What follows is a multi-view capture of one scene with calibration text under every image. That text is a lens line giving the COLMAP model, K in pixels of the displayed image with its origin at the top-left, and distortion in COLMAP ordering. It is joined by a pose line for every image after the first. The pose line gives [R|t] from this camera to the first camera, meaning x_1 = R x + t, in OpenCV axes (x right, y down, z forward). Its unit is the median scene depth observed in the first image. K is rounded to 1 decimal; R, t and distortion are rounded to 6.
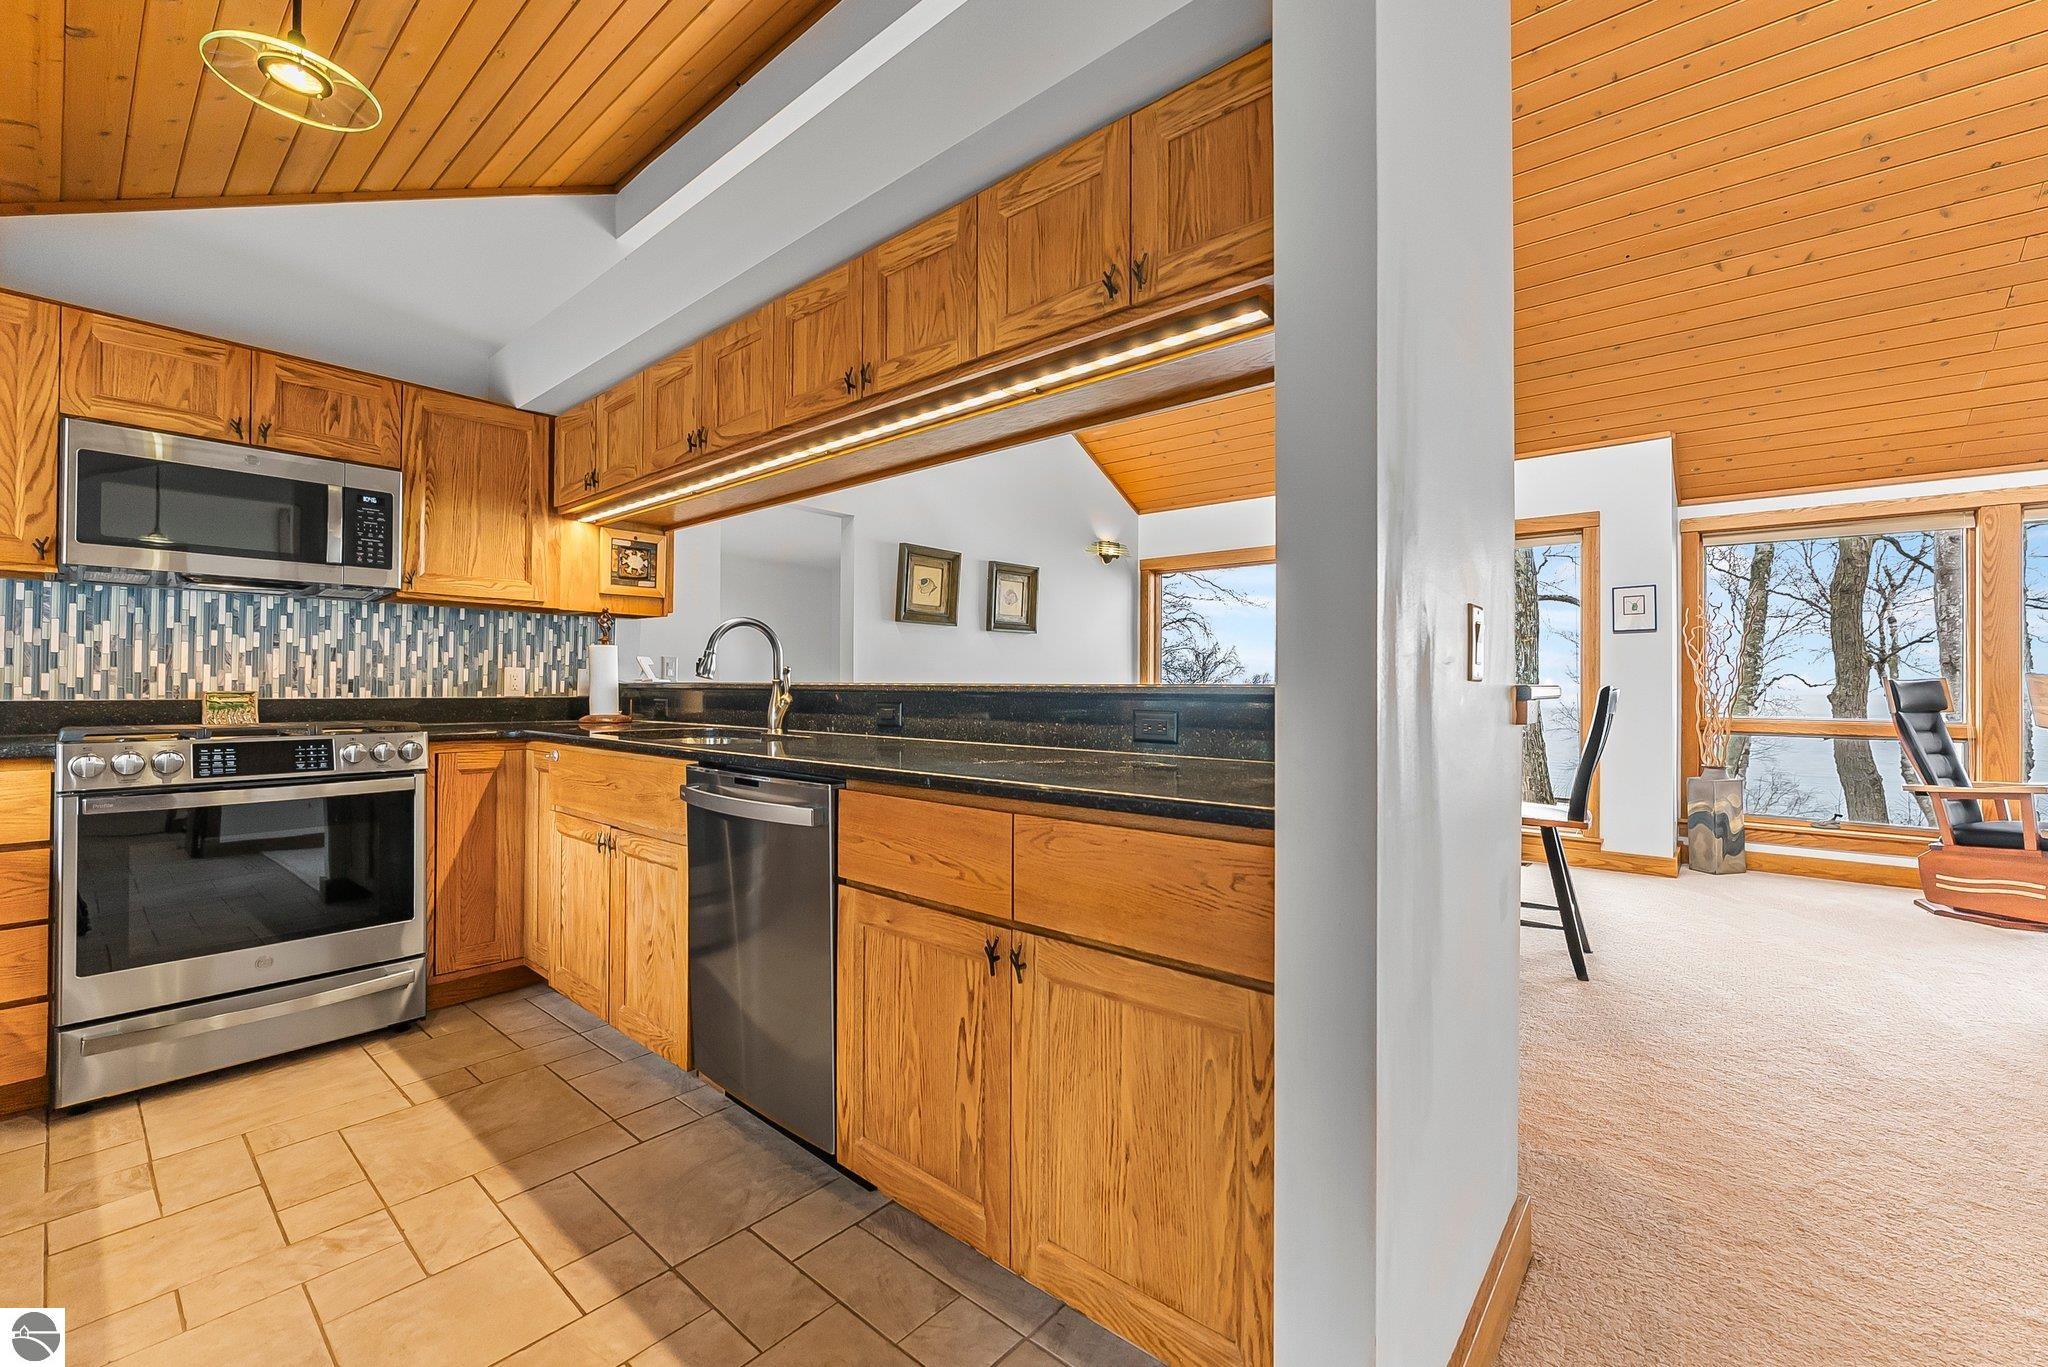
lens RADIAL K [[836.7, 0, 1058.8], [0, 836.7, 680.0], [0, 0, 1]] dist [-0.009860, 0.002636]
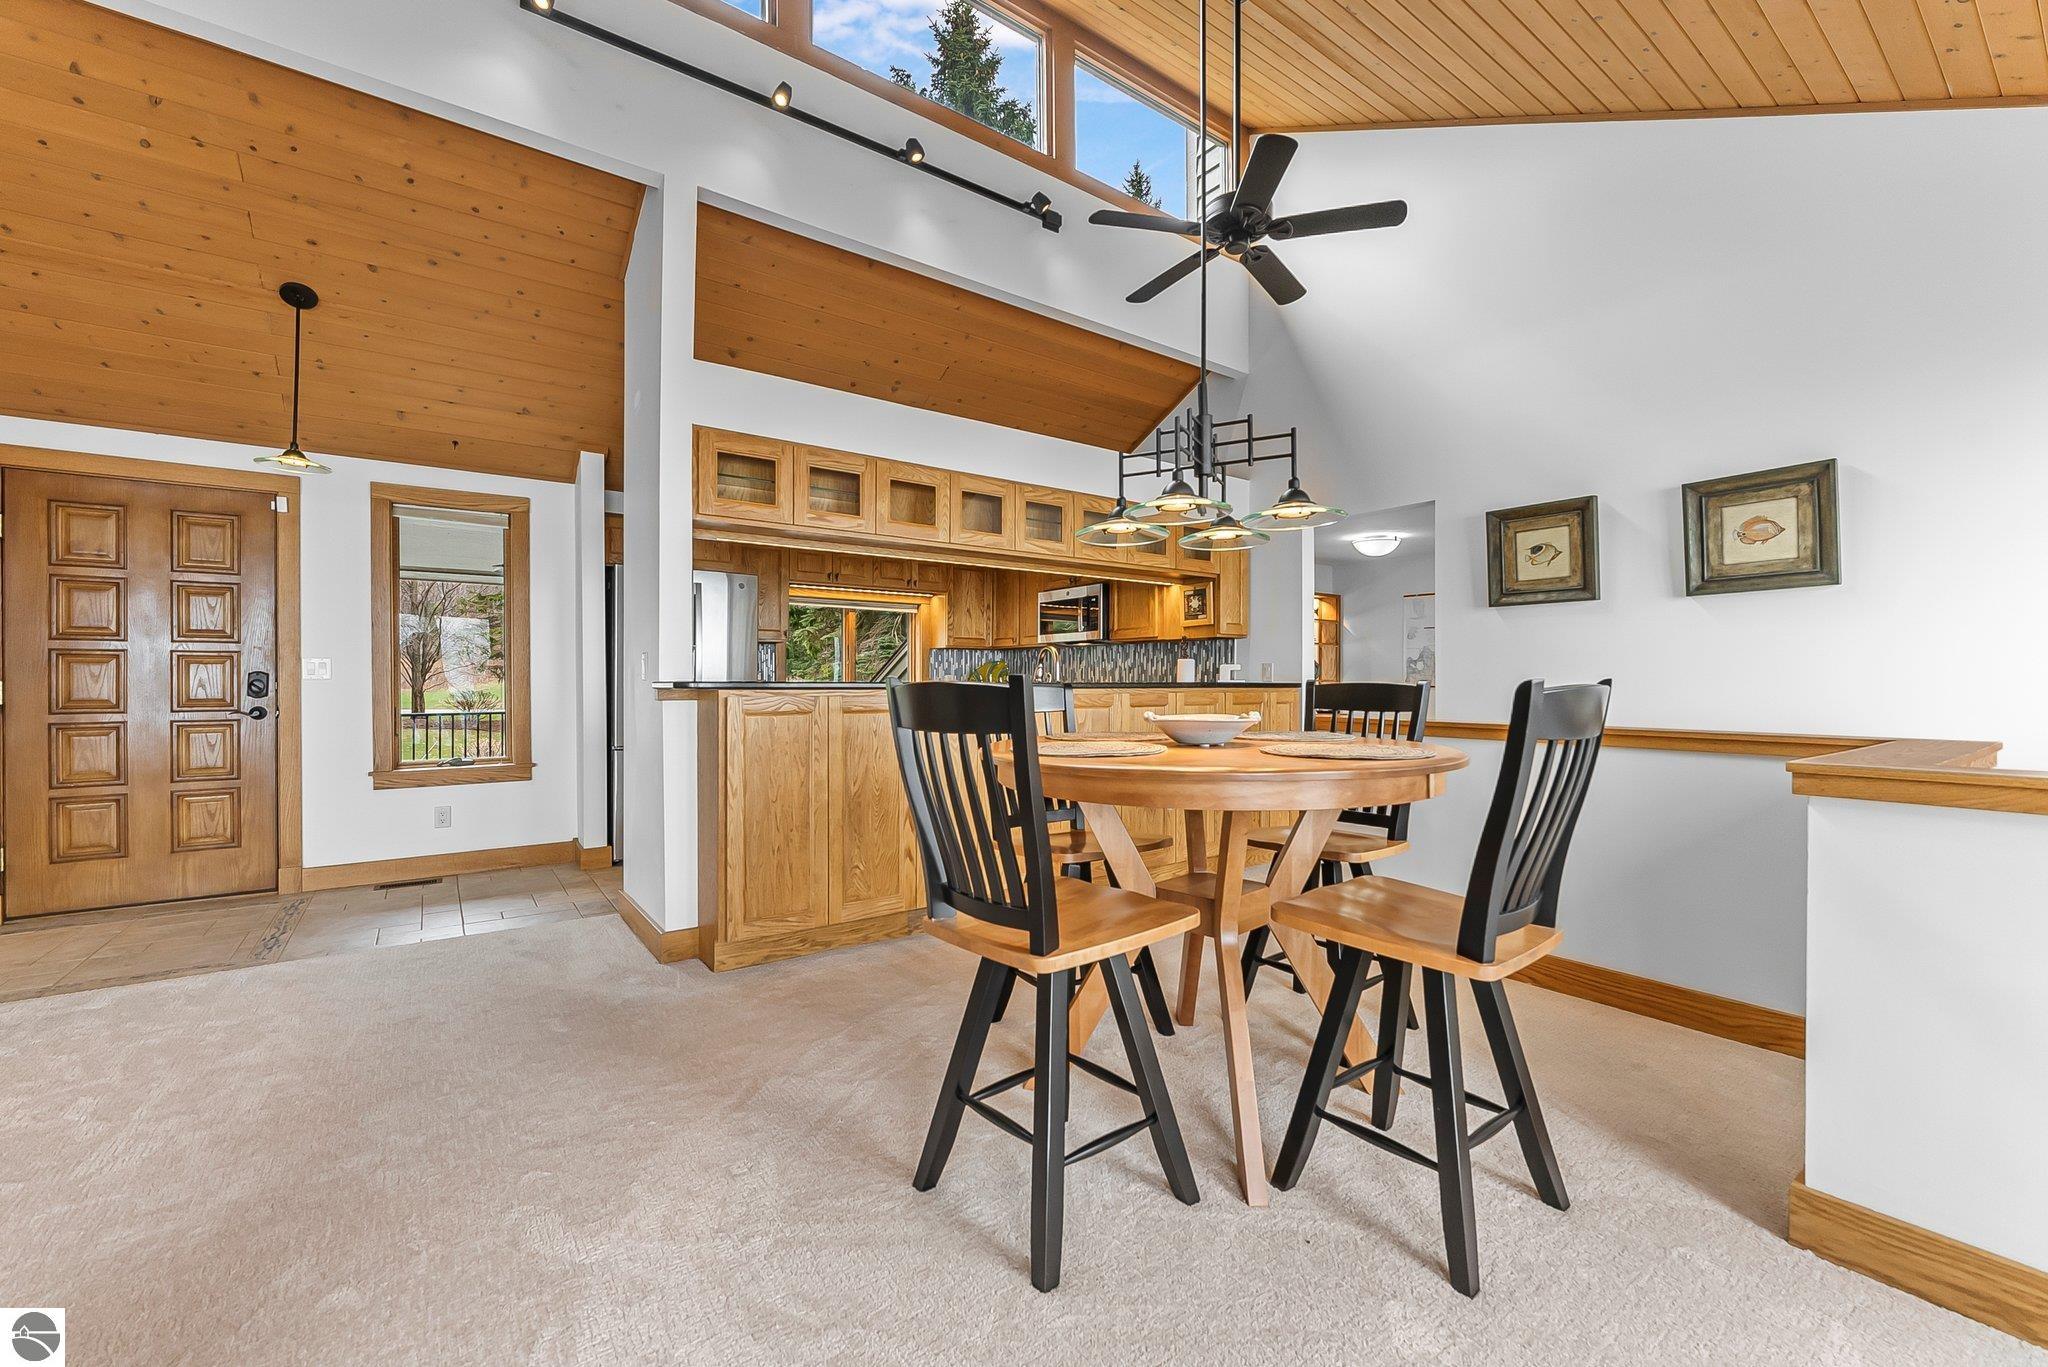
lens RADIAL K [[836.7, 0, 1040.6], [0, 836.7, 682.8], [0, 0, 1]] dist [-0.009860, 0.002636]
pose [[-0.247987, 0.002801, -0.968759, 1.053834], [0.012754, 0.999919, -0.000374, -0.000587], [0.968679, -0.012448, -0.248003, 1.129213]]
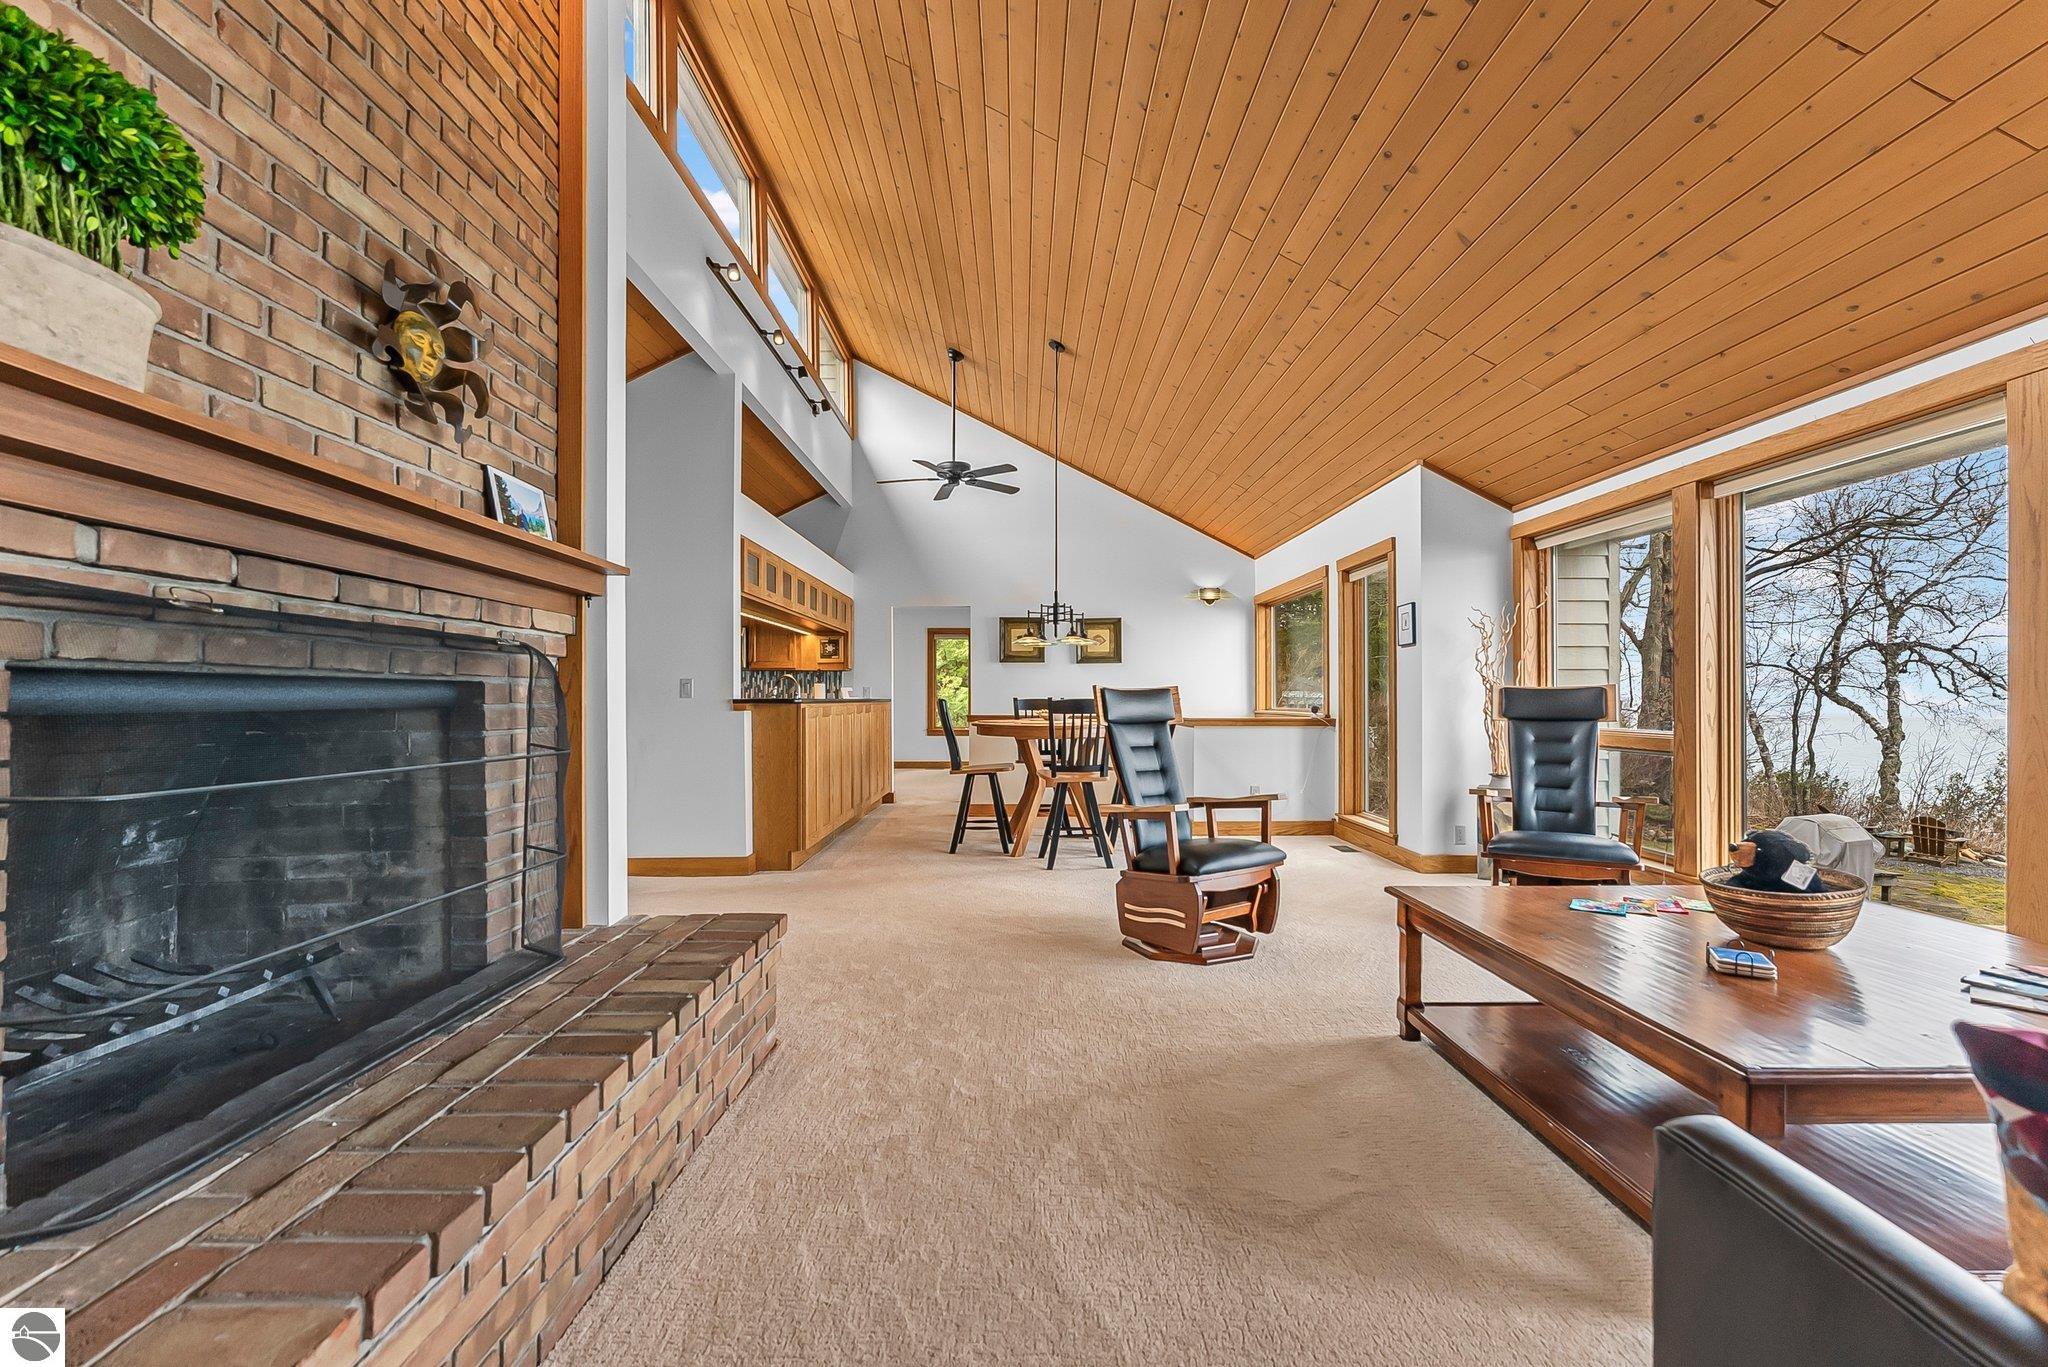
lens RADIAL K [[836.7, 0, 1040.9], [0, 836.7, 695.7], [0, 0, 1]] dist [-0.009860, 0.002636]
pose [[0.649539, -0.000031, -0.760329, 1.730299], [0.009037, 0.999930, 0.007679, -0.020398], [0.760275, -0.011859, 0.649493, -0.091347]]
